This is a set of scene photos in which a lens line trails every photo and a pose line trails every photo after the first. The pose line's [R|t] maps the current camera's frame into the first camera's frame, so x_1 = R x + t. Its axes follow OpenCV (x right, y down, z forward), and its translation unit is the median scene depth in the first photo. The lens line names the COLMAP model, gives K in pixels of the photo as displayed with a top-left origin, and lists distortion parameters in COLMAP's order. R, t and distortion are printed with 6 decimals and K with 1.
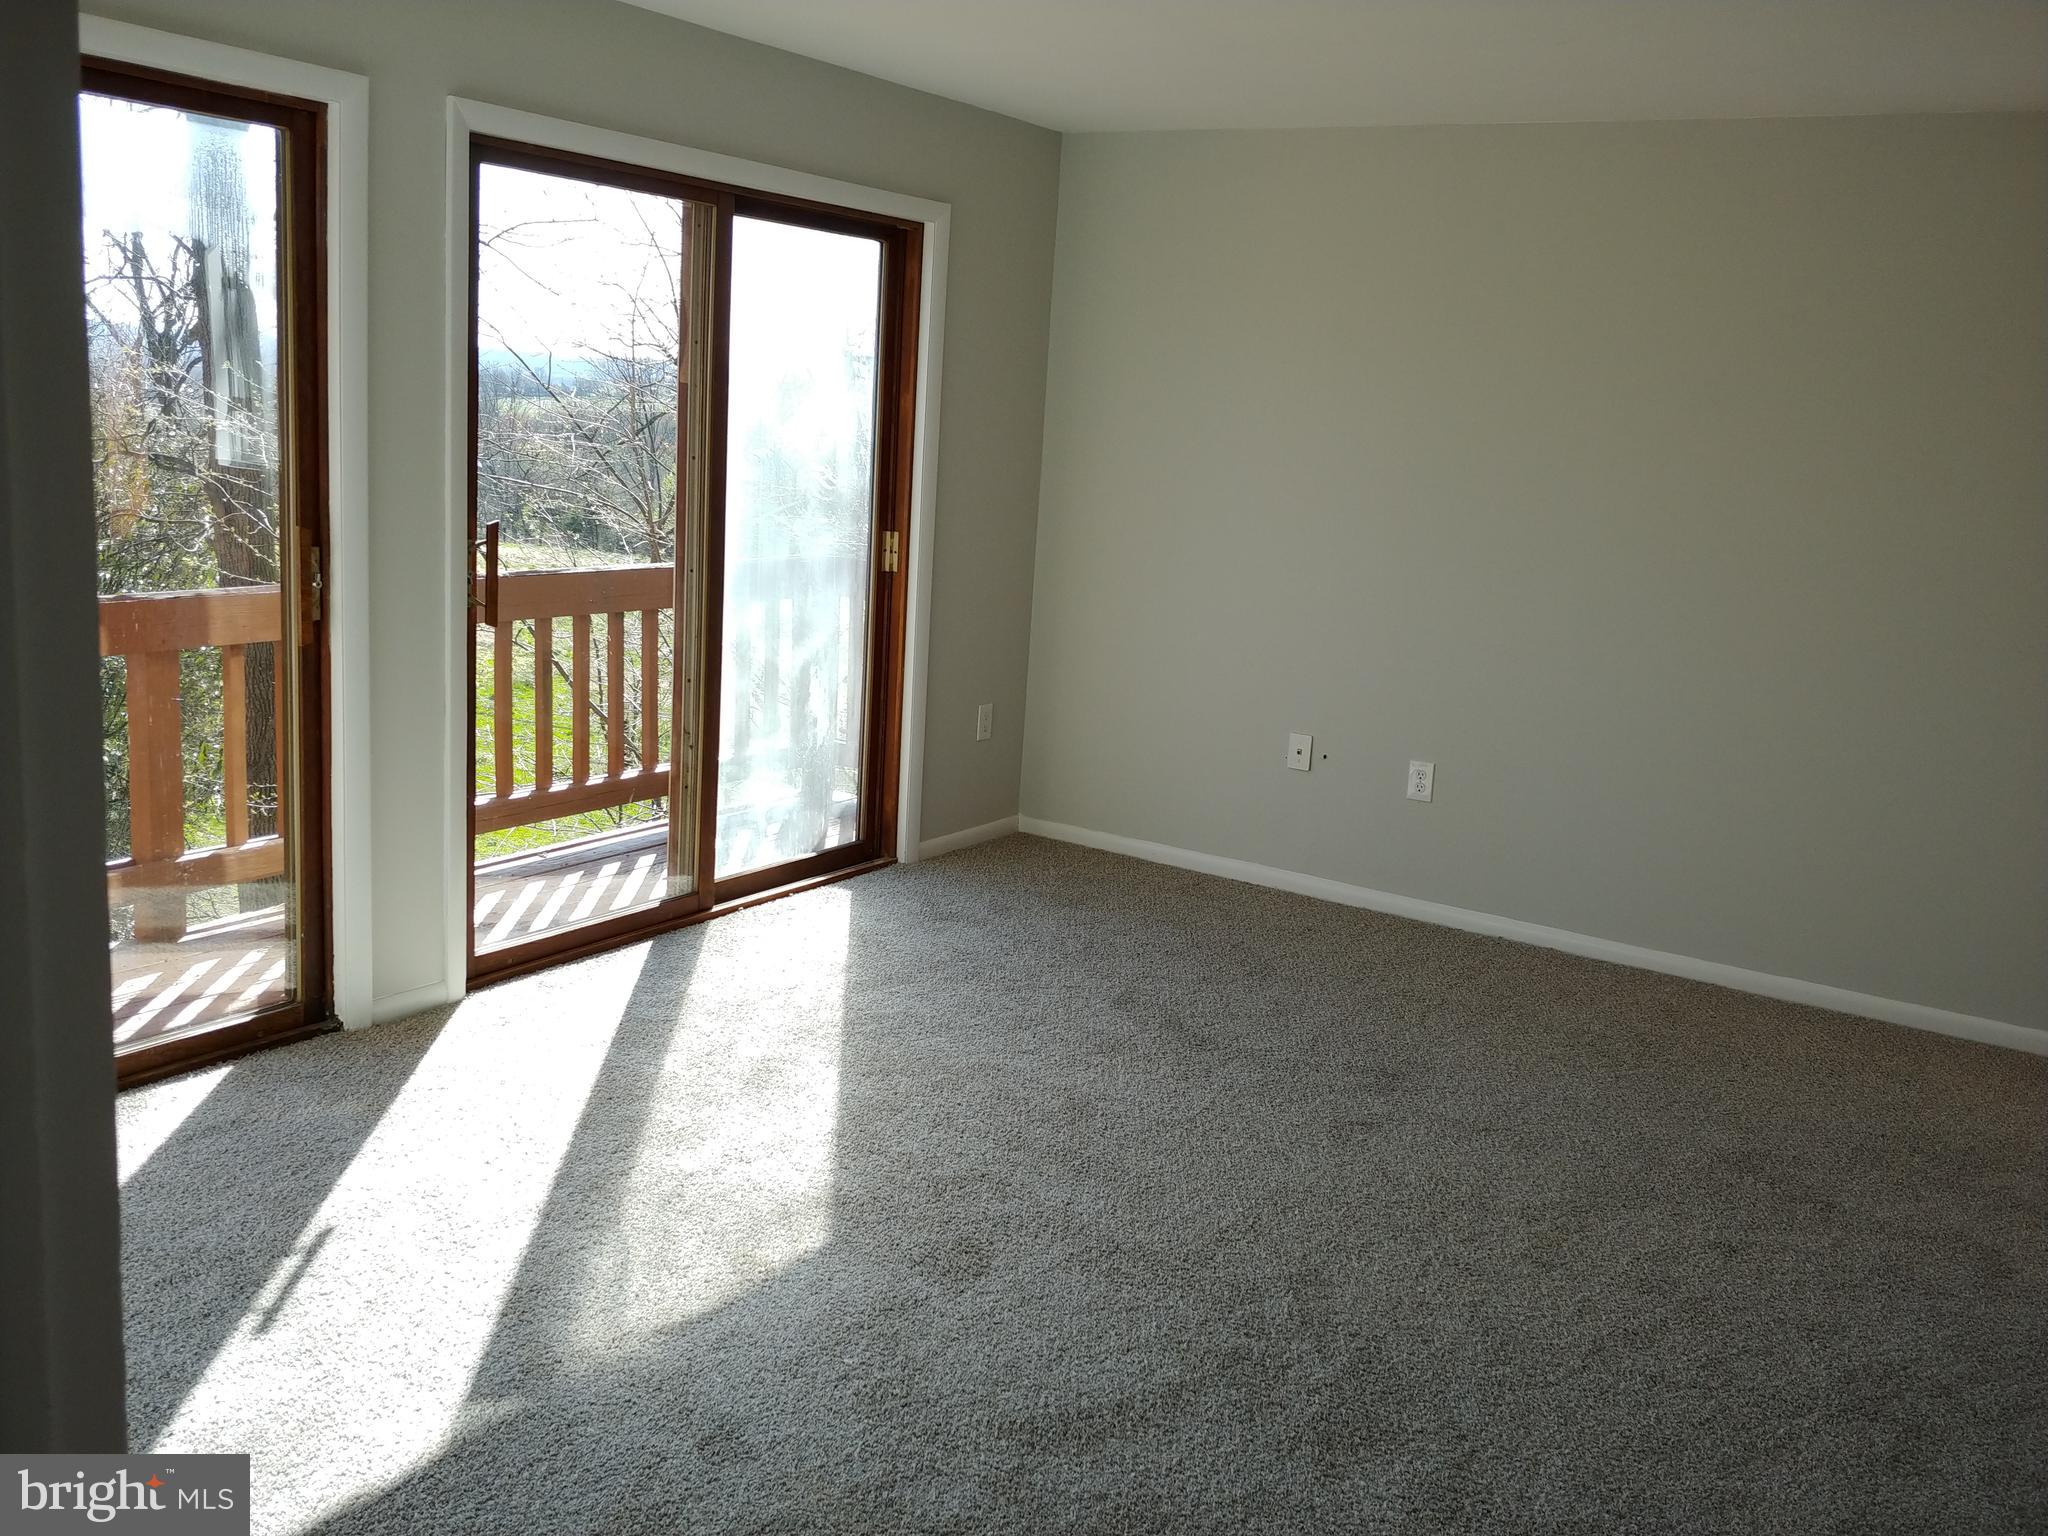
lens RADIAL K [[1819.0, 0, 996.6], [0, 1819.0, 762.1], [0, 0, 1]] dist [-0.003105, -0.016926]
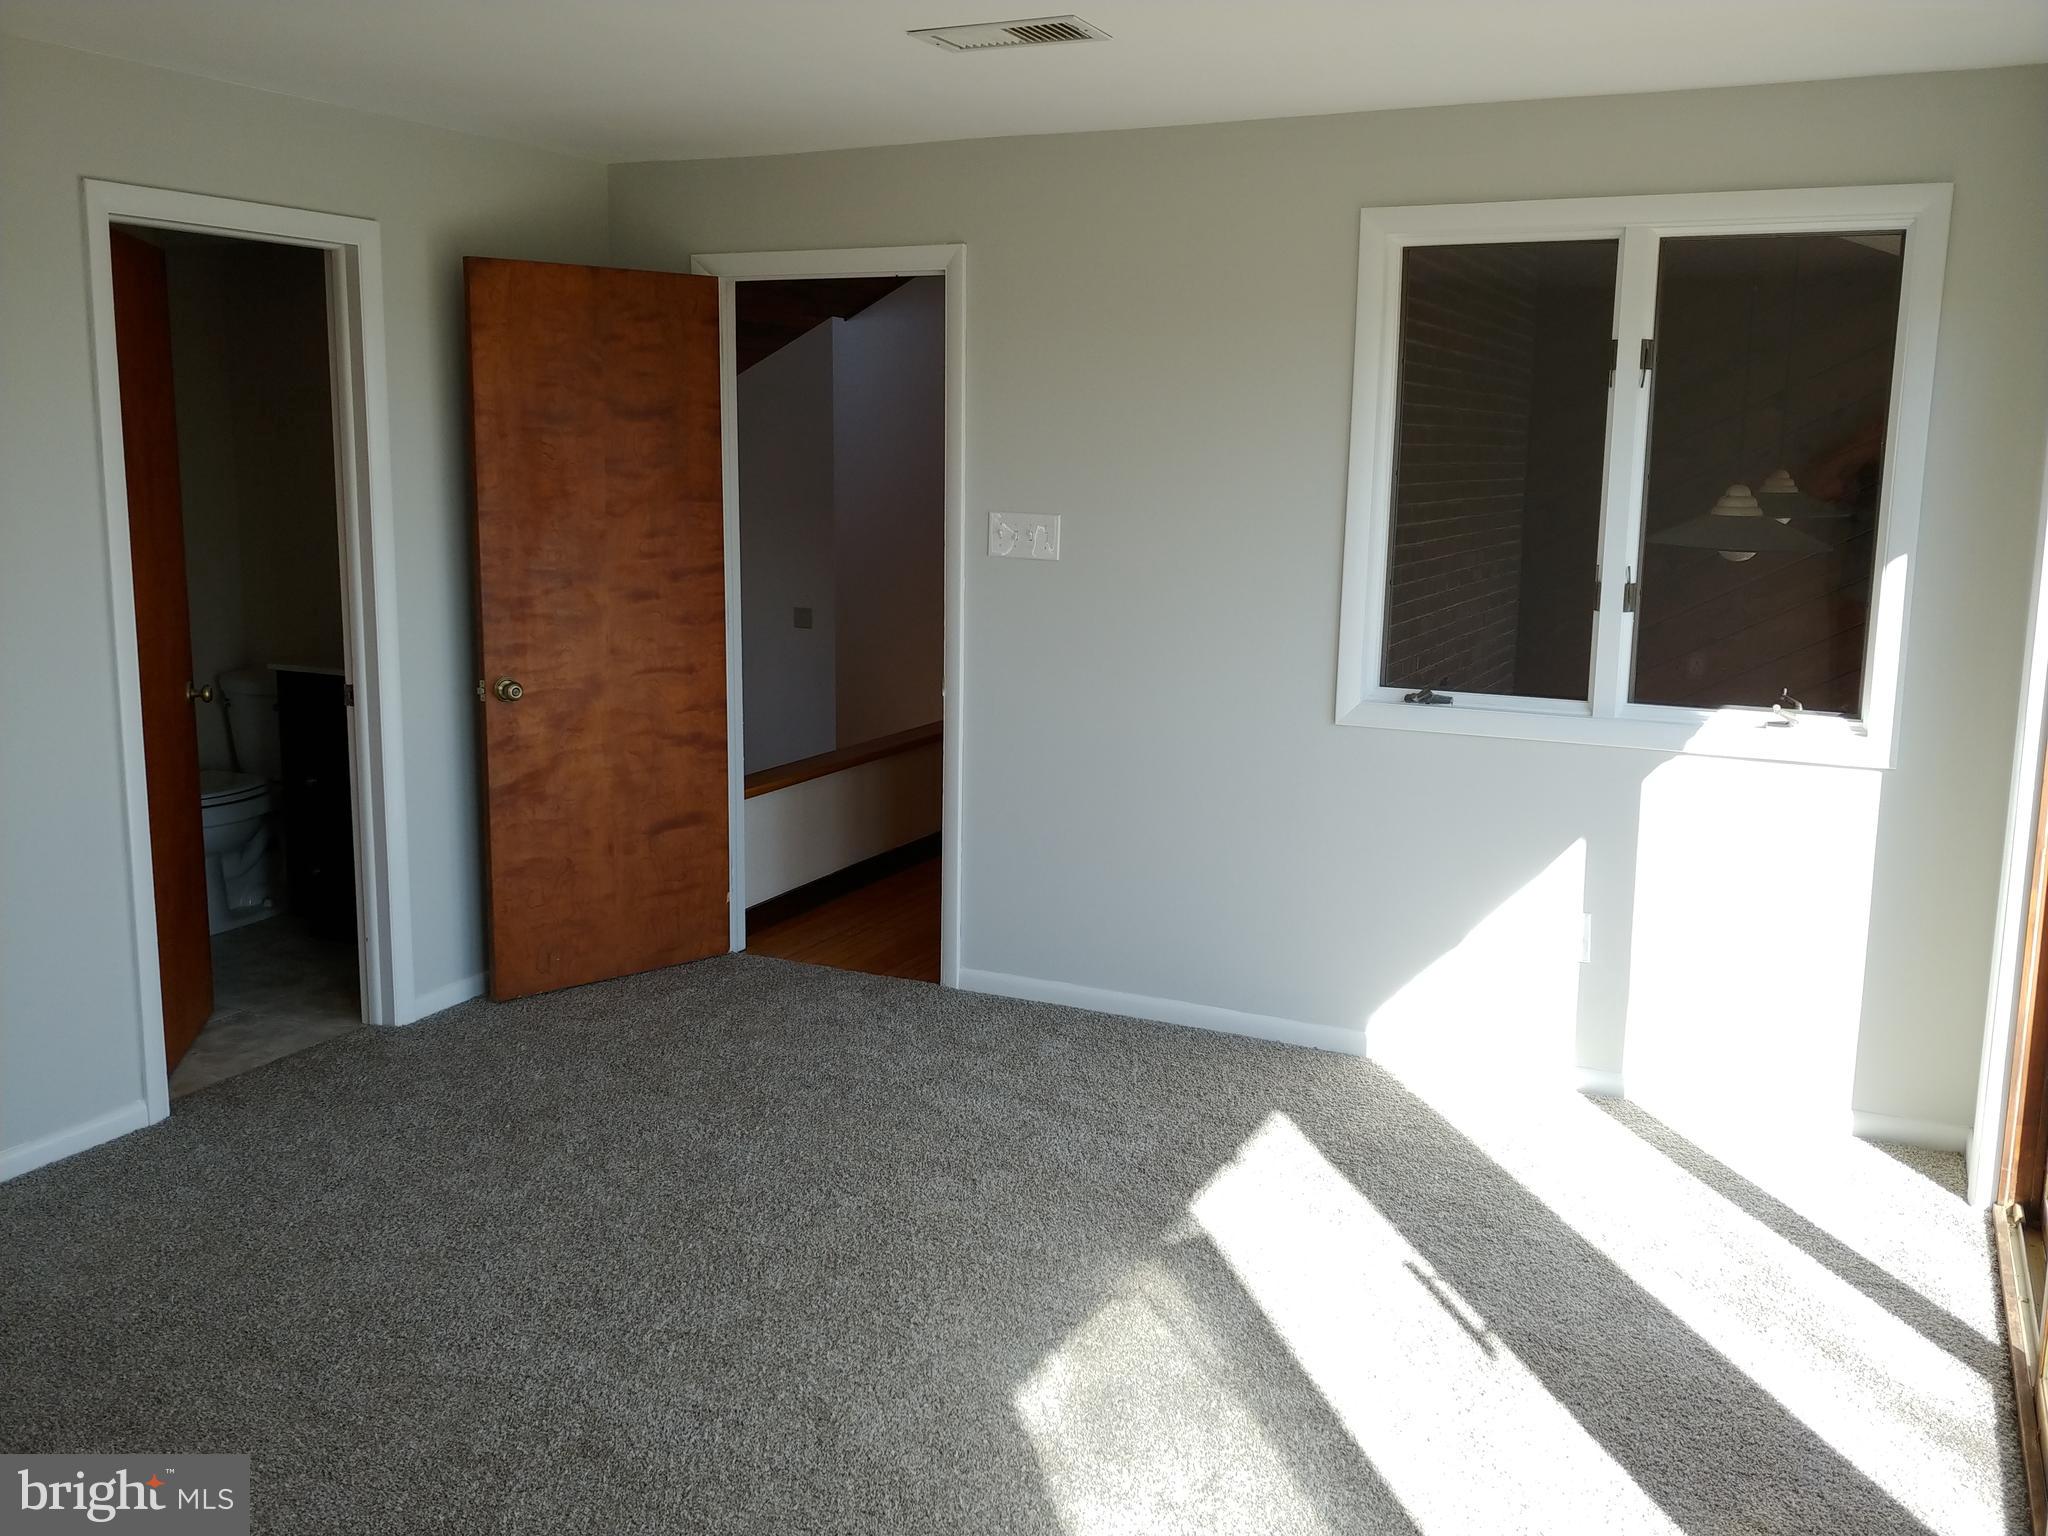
lens RADIAL K [[1819.0, 0, 996.6], [0, 1819.0, 762.1], [0, 0, 1]] dist [-0.003105, -0.016926]
pose [[-0.989278, -0.039193, -0.140685, 0.048463], [-0.087450, 0.930497, 0.355707, -0.298275], [0.116966, 0.364196, -0.923948, 1.367697]]
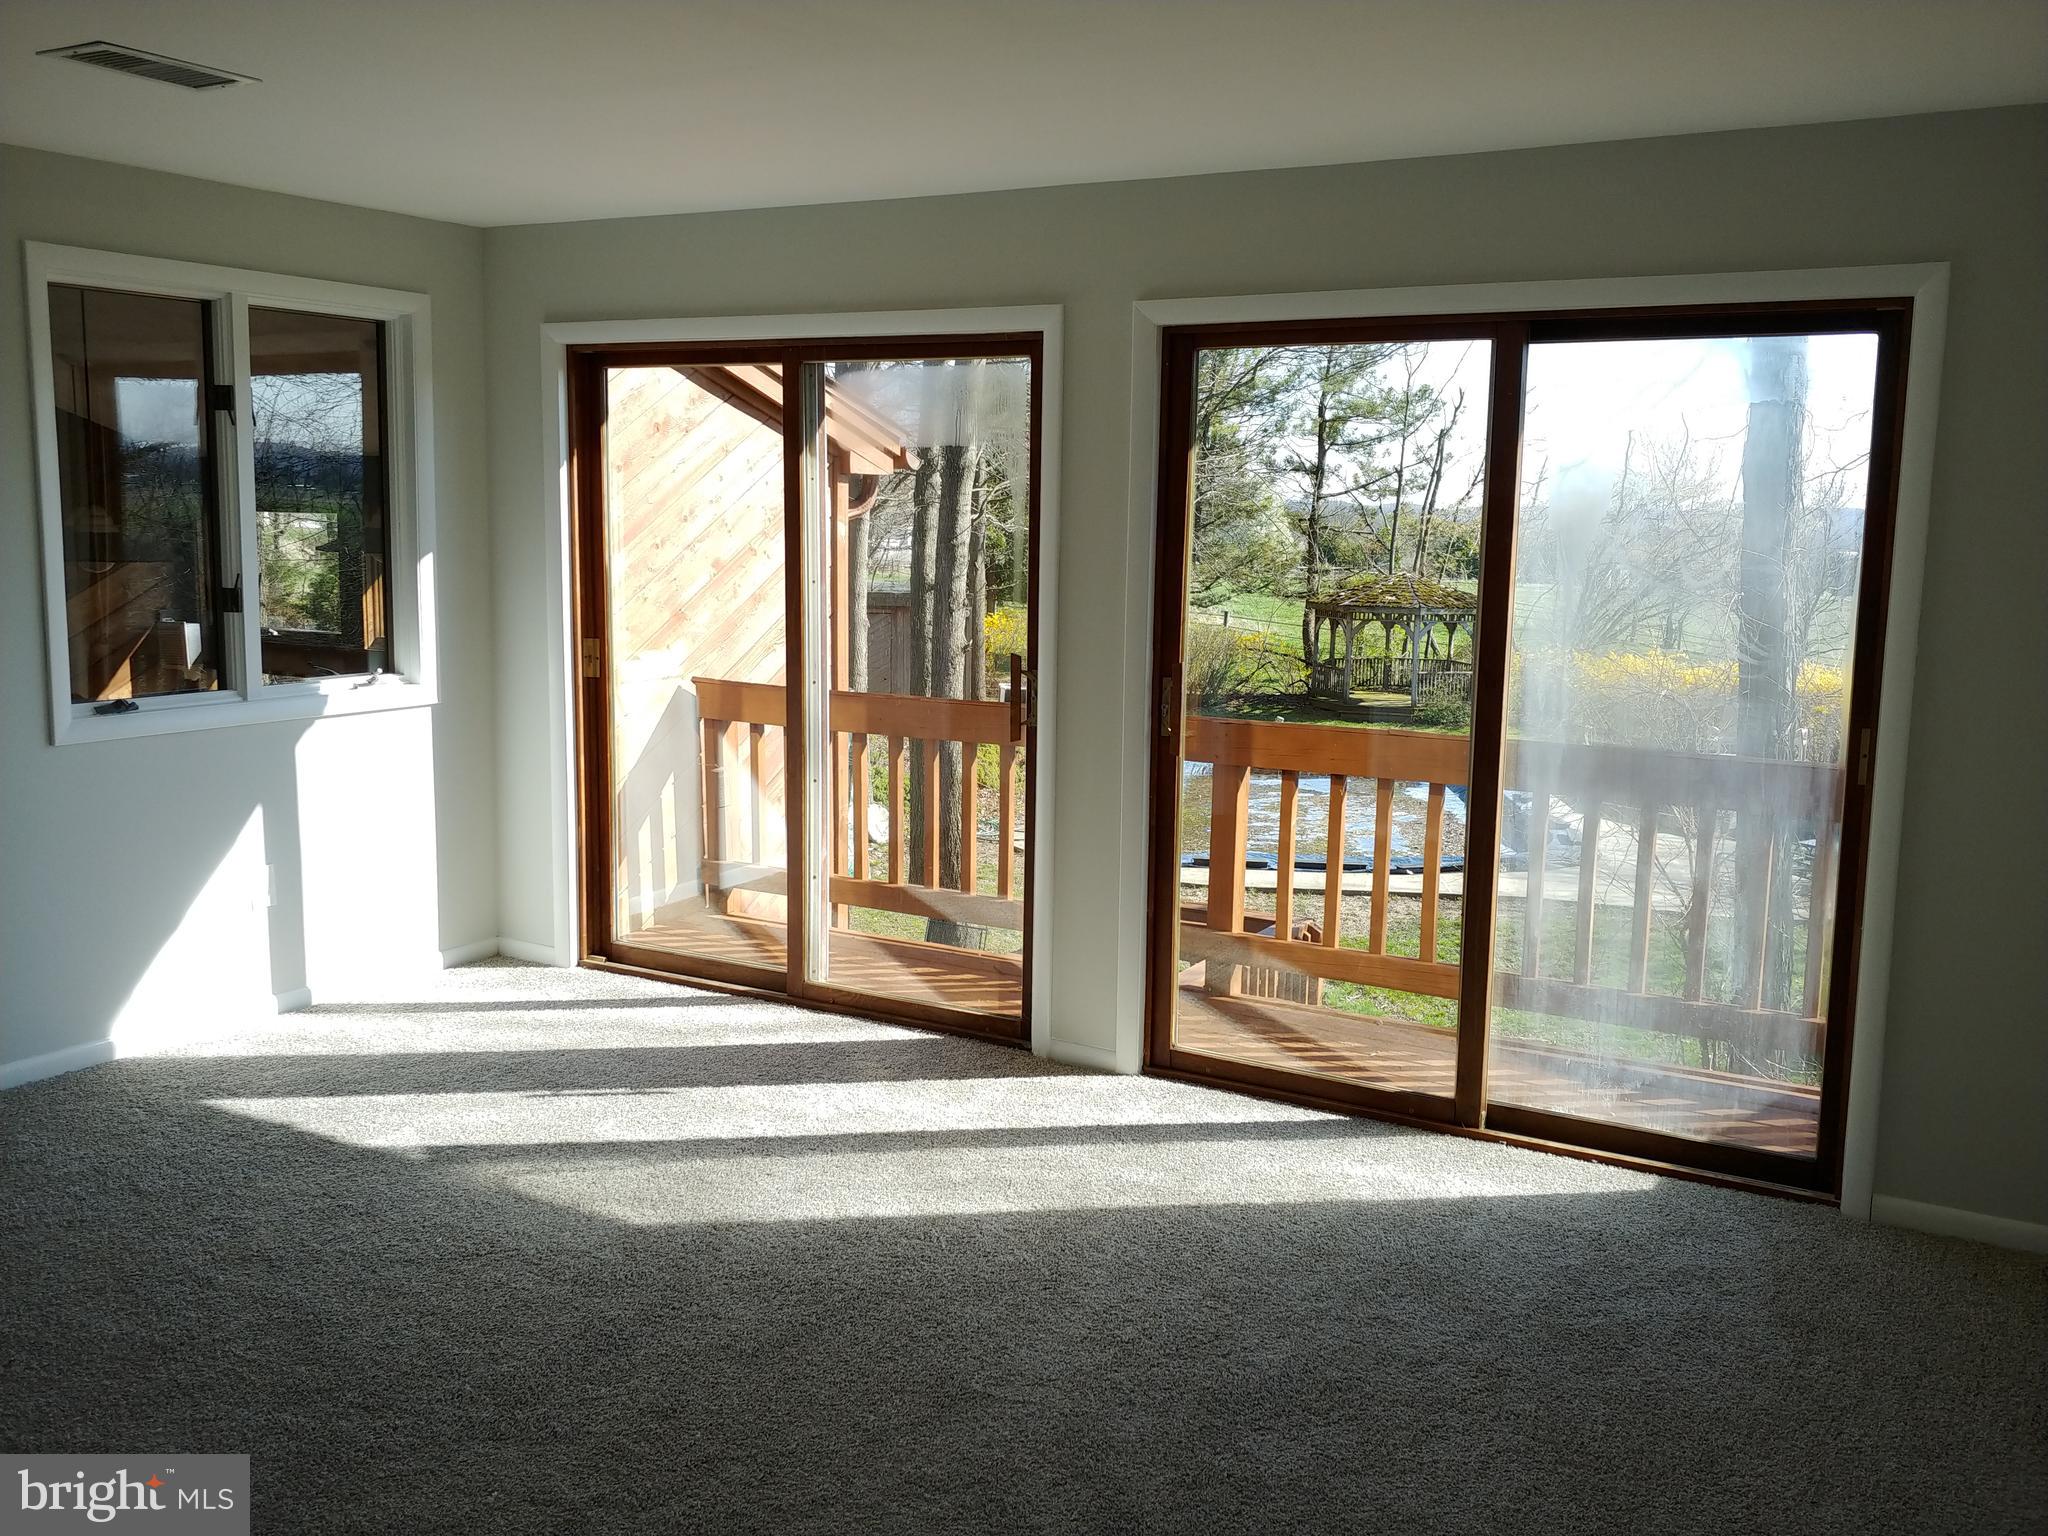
lens RADIAL K [[1819.0, 0, 996.6], [0, 1819.0, 762.1], [0, 0, 1]] dist [-0.003105, -0.016926]
pose [[0.036312, 0.099447, -0.994380, 0.855430], [-0.199243, 0.975780, 0.090311, -0.154336], [0.979277, 0.194844, 0.055246, 0.864742]]
